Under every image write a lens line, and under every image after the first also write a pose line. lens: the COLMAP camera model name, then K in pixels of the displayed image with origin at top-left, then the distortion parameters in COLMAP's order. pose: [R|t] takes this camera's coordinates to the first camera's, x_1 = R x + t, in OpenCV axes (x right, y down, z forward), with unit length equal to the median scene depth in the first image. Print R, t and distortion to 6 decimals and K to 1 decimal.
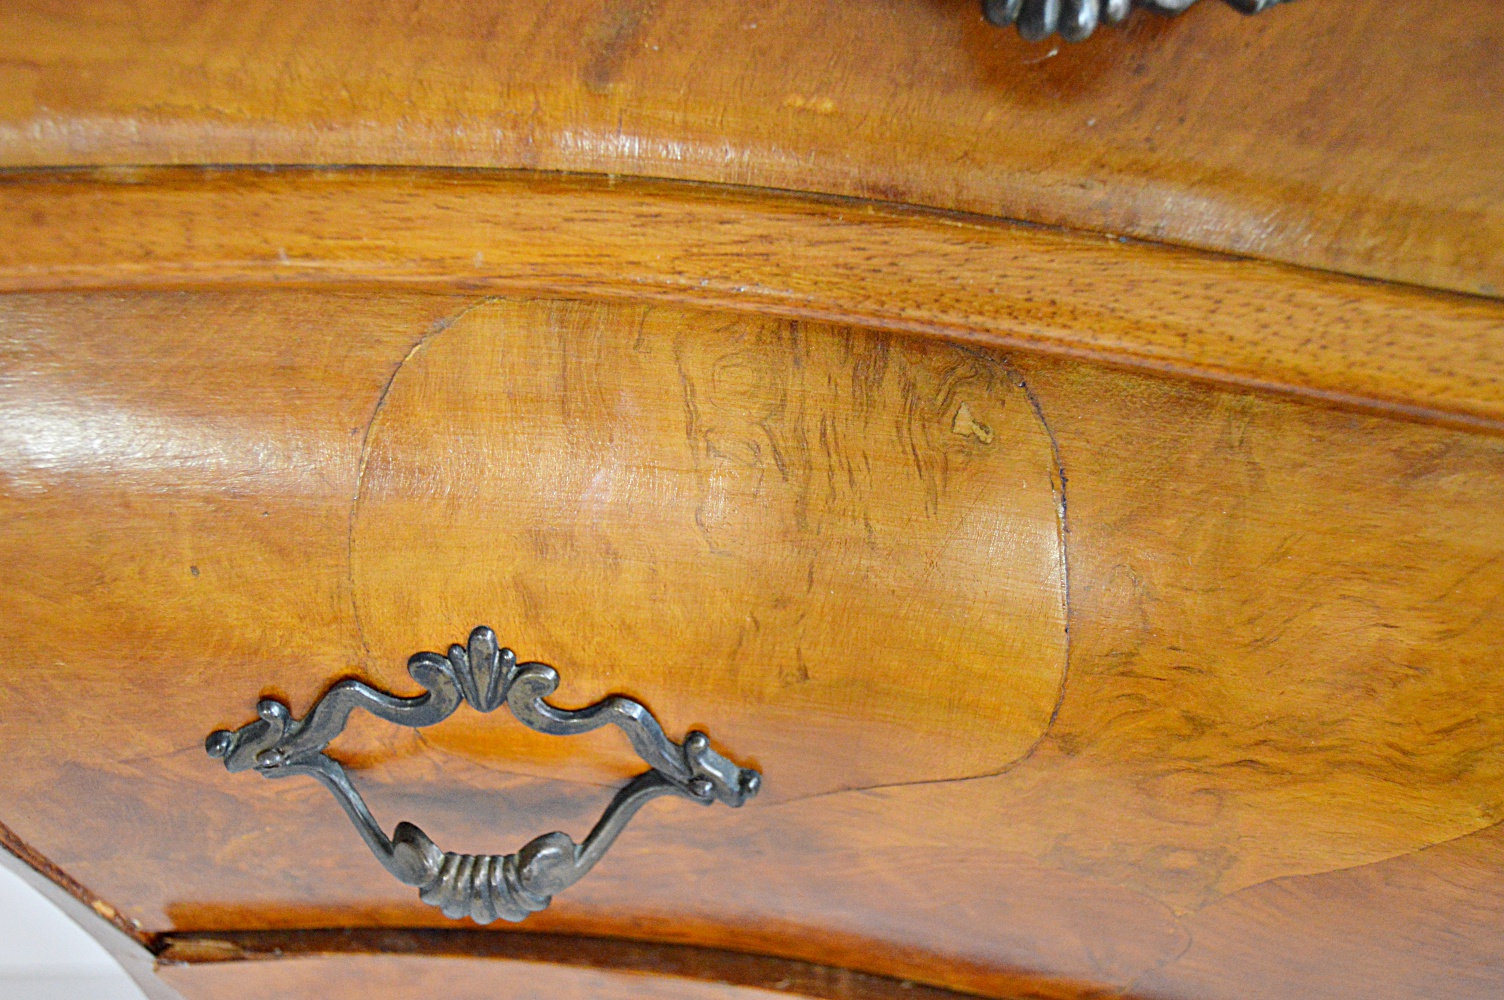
lens RADIAL K [[1617.9, 0, 755.3], [0, 1617.9, 507.3], [0, 0, 1]] dist [-0.019834, 0.000000]
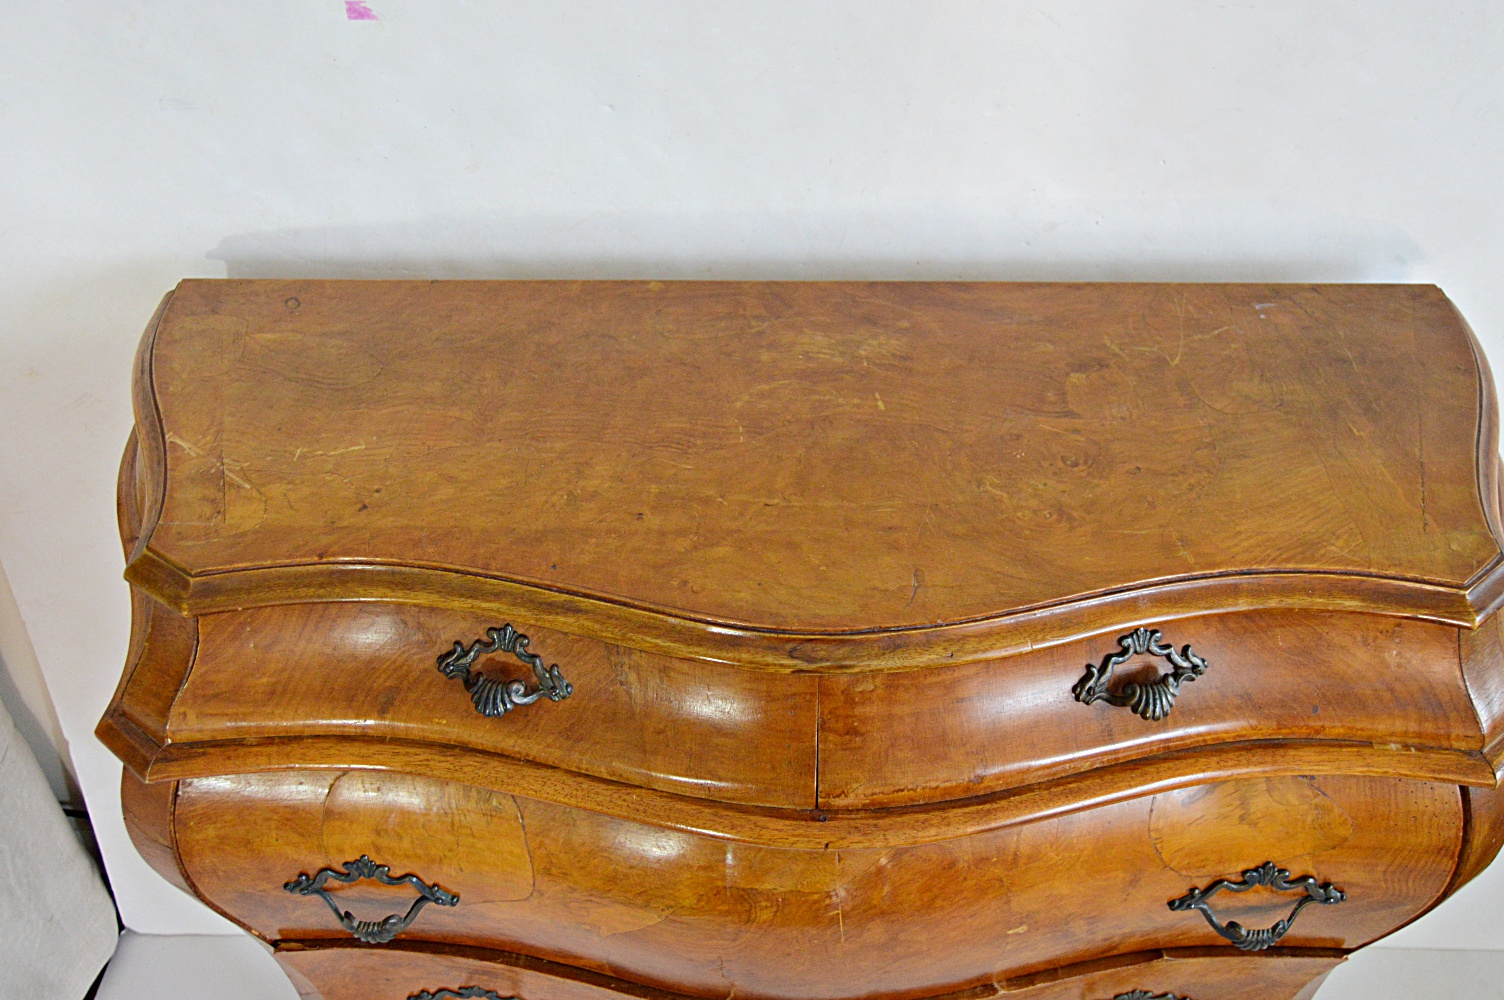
lens RADIAL K [[1389.0, 0, 750.5], [0, 1389.0, 507.0], [0, 0, 1]] dist [-0.013205, 0.000000]
pose [[0.997900, -0.011549, -0.063731, 0.853002], [0.011635, 0.999932, 0.000974, -0.666451], [0.063715, -0.001714, 0.997967, -1.865770]]
